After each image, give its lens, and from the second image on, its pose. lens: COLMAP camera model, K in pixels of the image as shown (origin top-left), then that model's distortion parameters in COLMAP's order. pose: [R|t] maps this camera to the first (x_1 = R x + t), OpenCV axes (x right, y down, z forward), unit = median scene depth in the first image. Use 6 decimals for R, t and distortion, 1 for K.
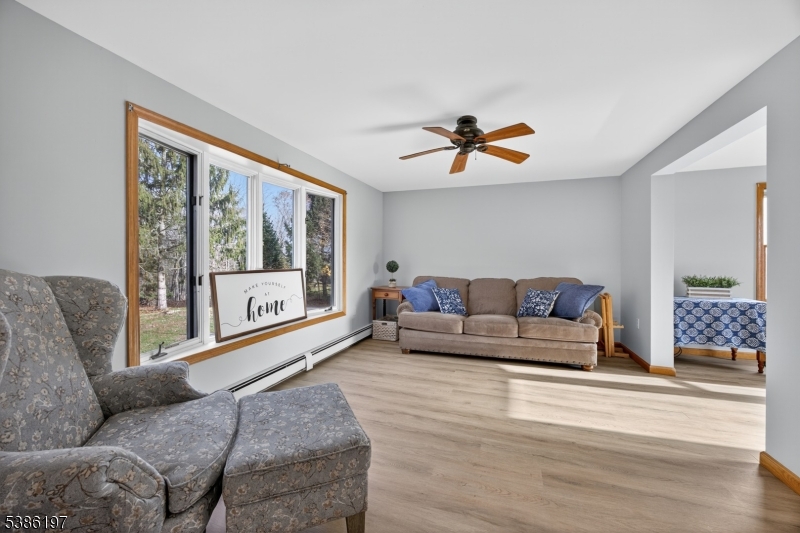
lens RADIAL K [[315.2, 0, 399.9], [0, 315.2, 263.6], [0, 0, 1]] dist [-0.027055, 0.009799]
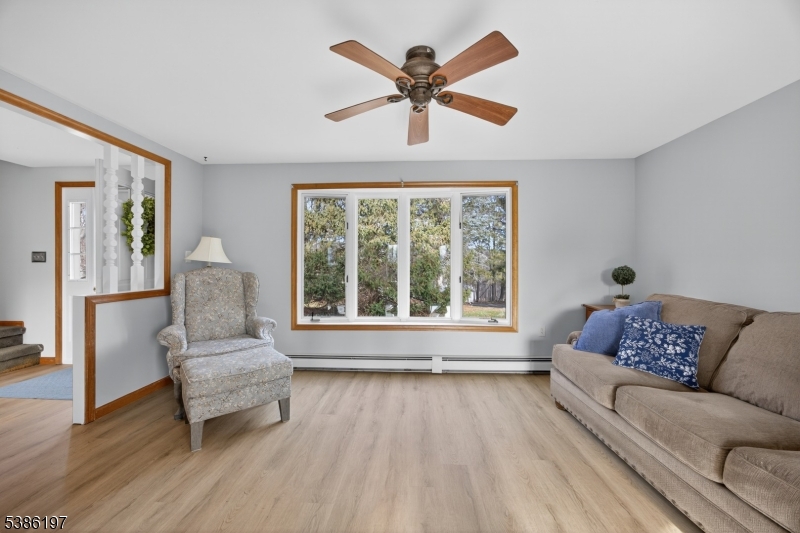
lens RADIAL K [[315.2, 0, 399.9], [0, 315.2, 263.6], [0, 0, 1]] dist [-0.027055, 0.009799]
pose [[0.292267, -0.004962, -0.956324, 0.659666], [-0.011961, 0.999889, -0.008844, -0.003847], [0.956262, 0.014023, 0.292175, 0.600156]]
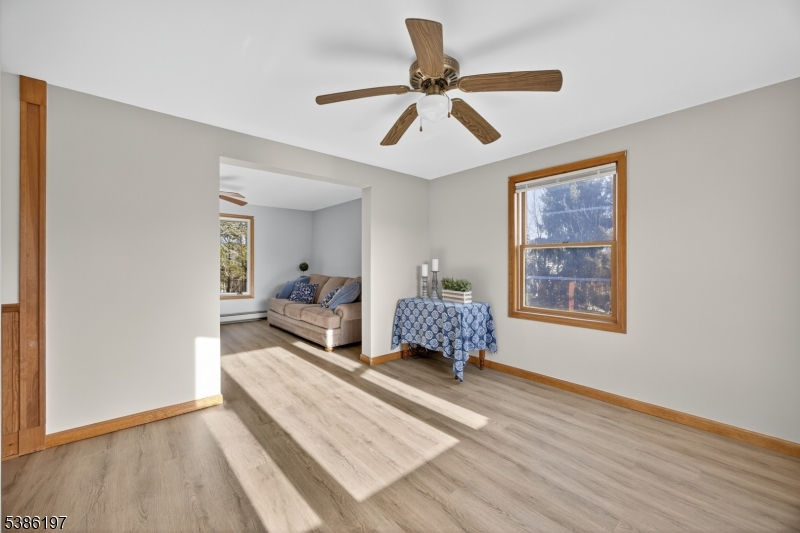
lens RADIAL K [[315.2, 0, 399.9], [0, 315.2, 263.6], [0, 0, 1]] dist [-0.027055, 0.009799]
pose [[0.862968, 0.005320, -0.505230, 1.531148], [-0.008613, 0.999954, -0.004183, -0.002111], [0.505185, 0.007961, 0.862974, 0.065967]]
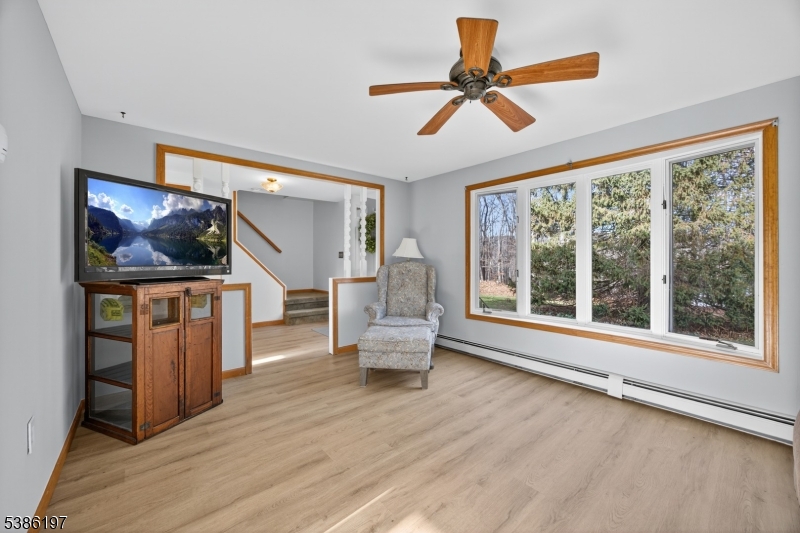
lens RADIAL K [[315.2, 0, 399.9], [0, 315.2, 263.6], [0, 0, 1]] dist [-0.027055, 0.009799]
pose [[-0.501747, 0.011503, -0.864938, 0.681175], [-0.012220, 0.999718, 0.020384, -0.010993], [0.864928, 0.020797, -0.501464, 0.939581]]
